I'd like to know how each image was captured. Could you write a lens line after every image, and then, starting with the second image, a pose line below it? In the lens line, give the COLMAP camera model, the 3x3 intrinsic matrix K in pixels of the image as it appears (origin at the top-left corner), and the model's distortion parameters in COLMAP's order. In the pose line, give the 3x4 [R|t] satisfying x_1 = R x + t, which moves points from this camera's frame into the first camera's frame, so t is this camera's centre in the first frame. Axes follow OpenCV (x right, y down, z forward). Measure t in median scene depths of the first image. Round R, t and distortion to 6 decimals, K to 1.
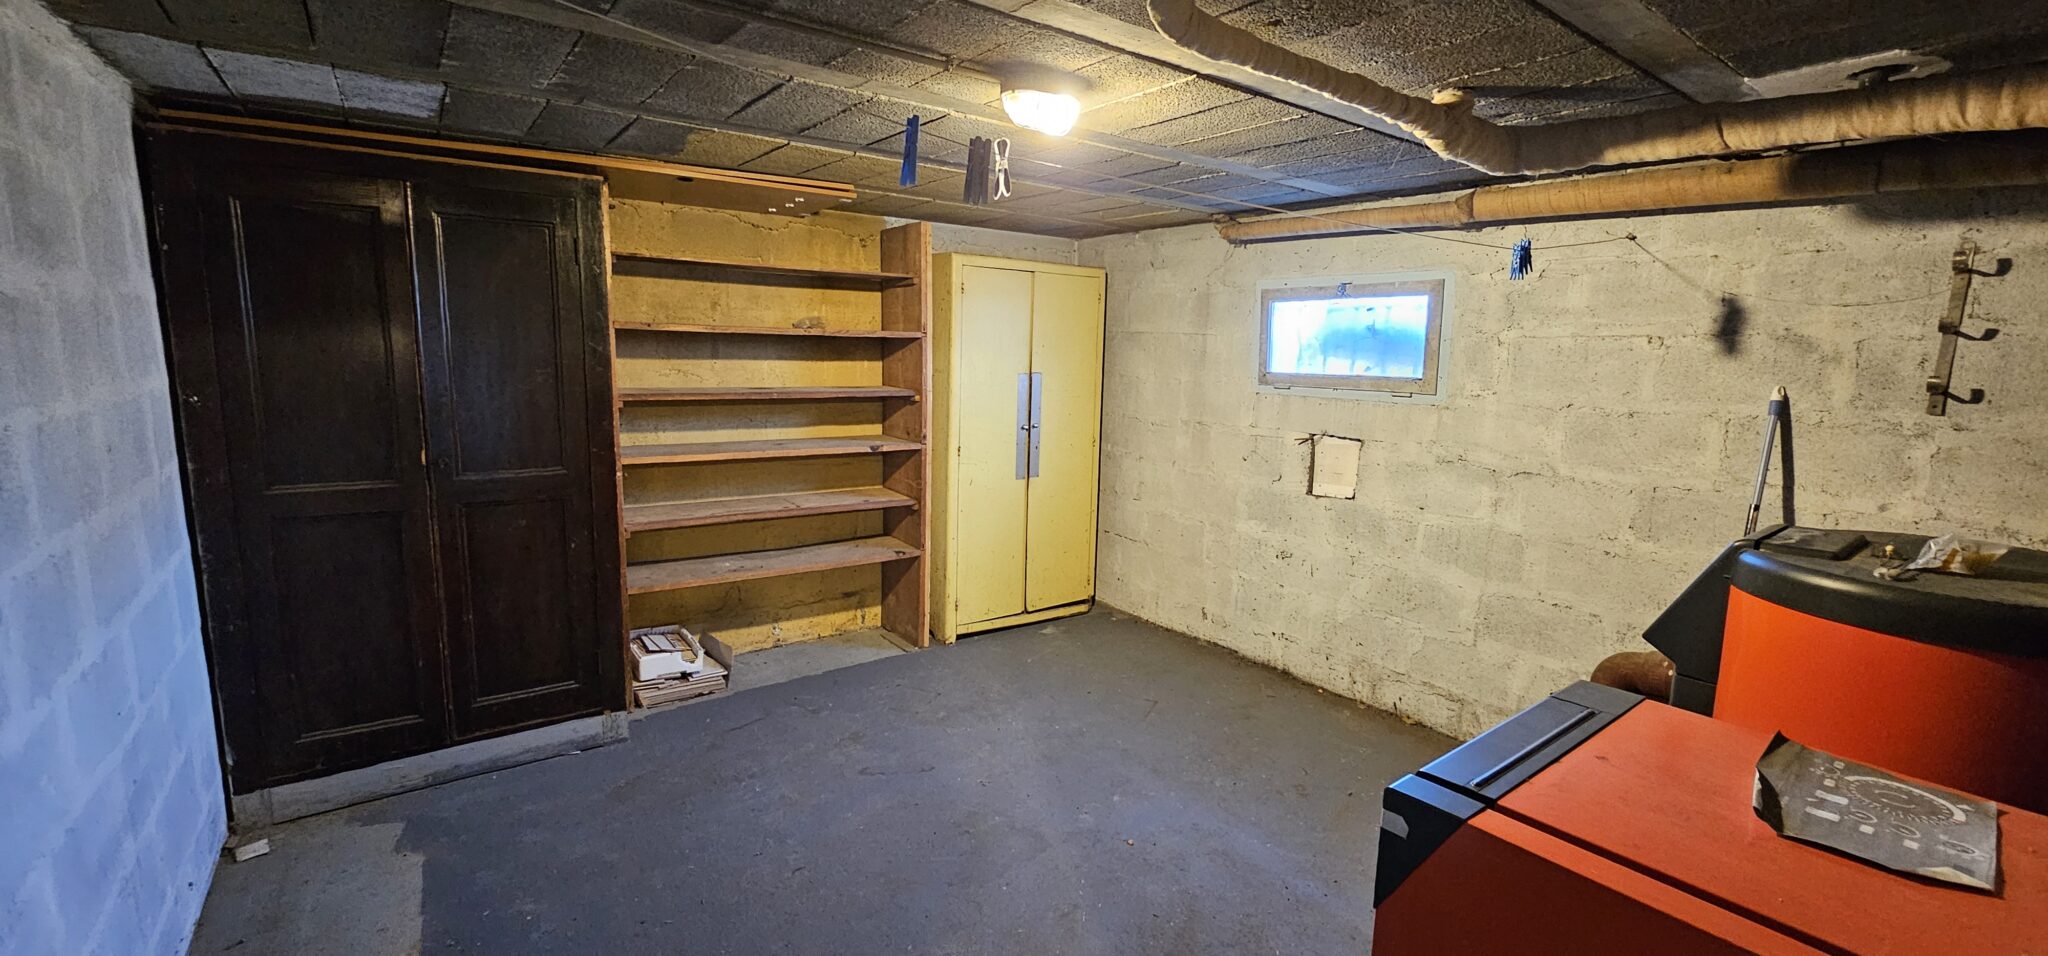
lens RADIAL K [[837.0, 0, 1030.3], [0, 837.0, 477.8], [0, 0, 1]] dist [-0.003271, 0.001099]
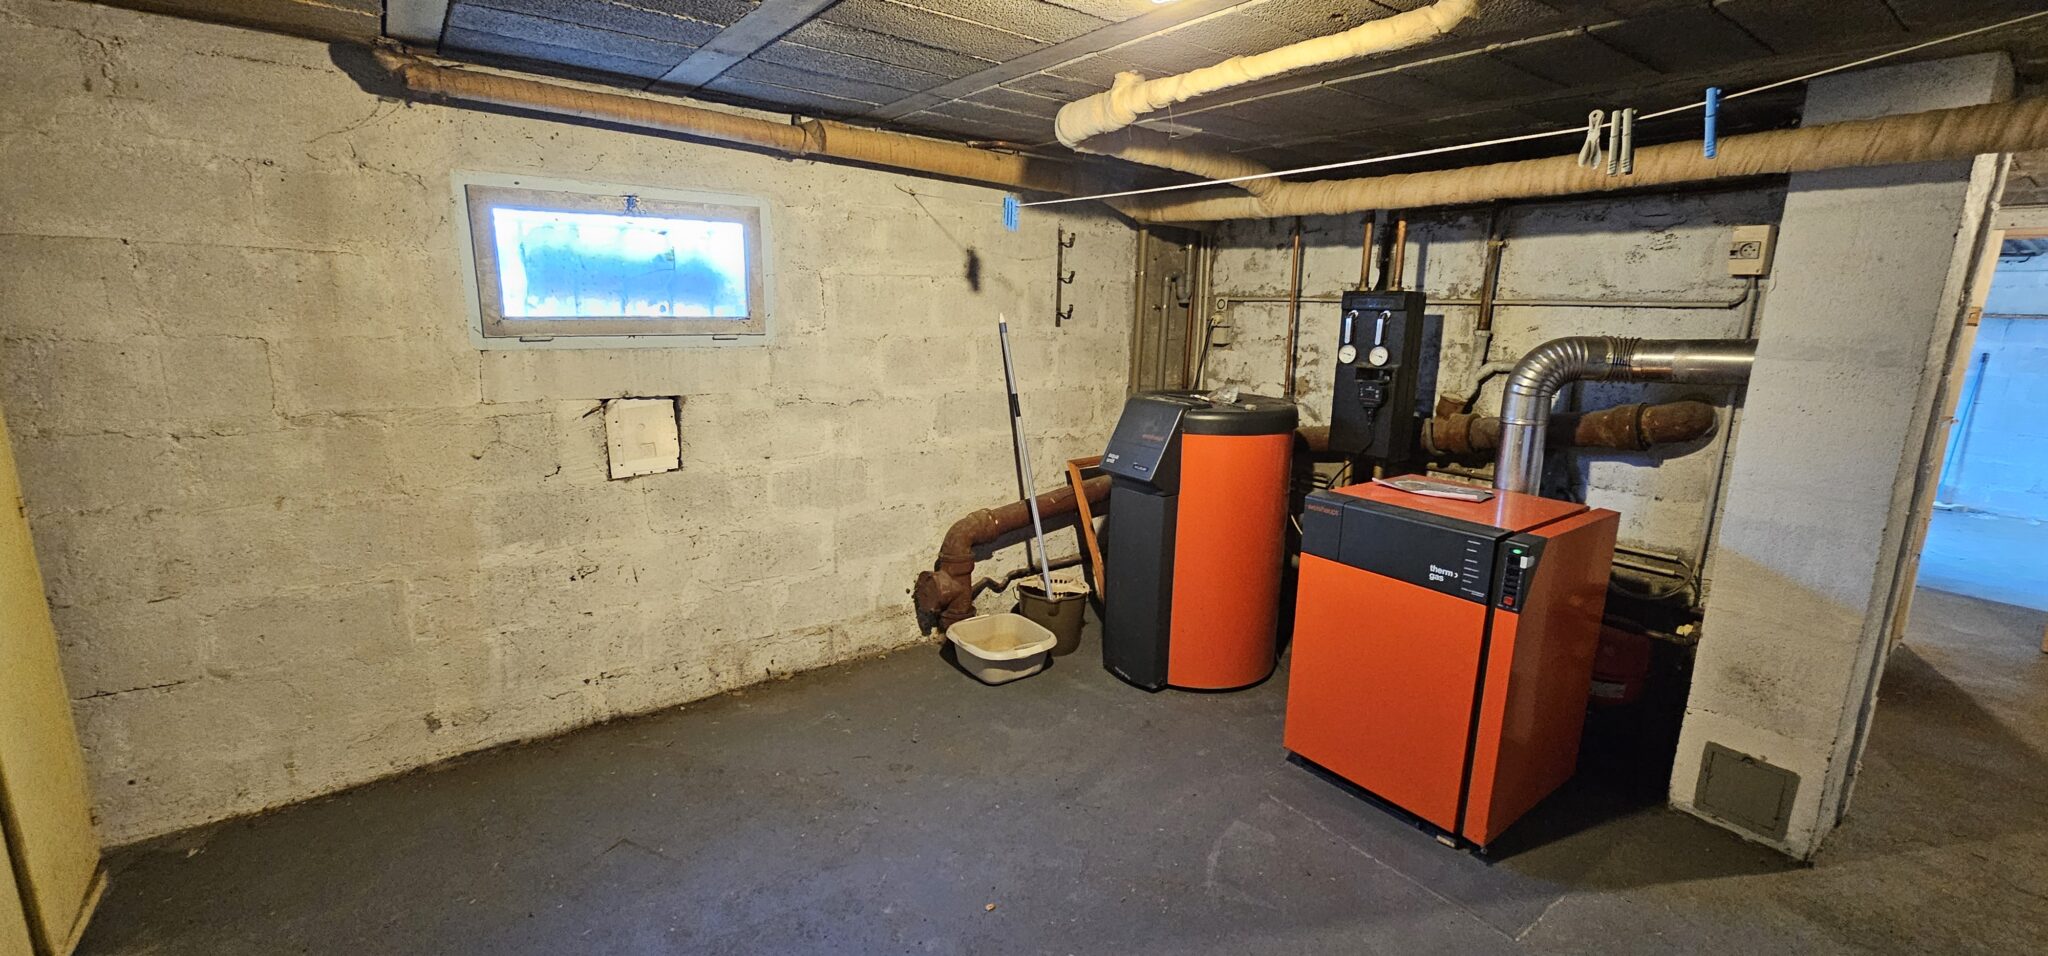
lens RADIAL K [[837.0, 0, 1032.9], [0, 837.0, 481.0], [0, 0, 1]] dist [-0.003271, 0.001099]
pose [[-0.008102, -0.230581, 0.973019, -0.455204], [0.135977, 0.963759, 0.229519, -0.113949], [-0.990679, 0.134168, 0.023546, 0.696153]]
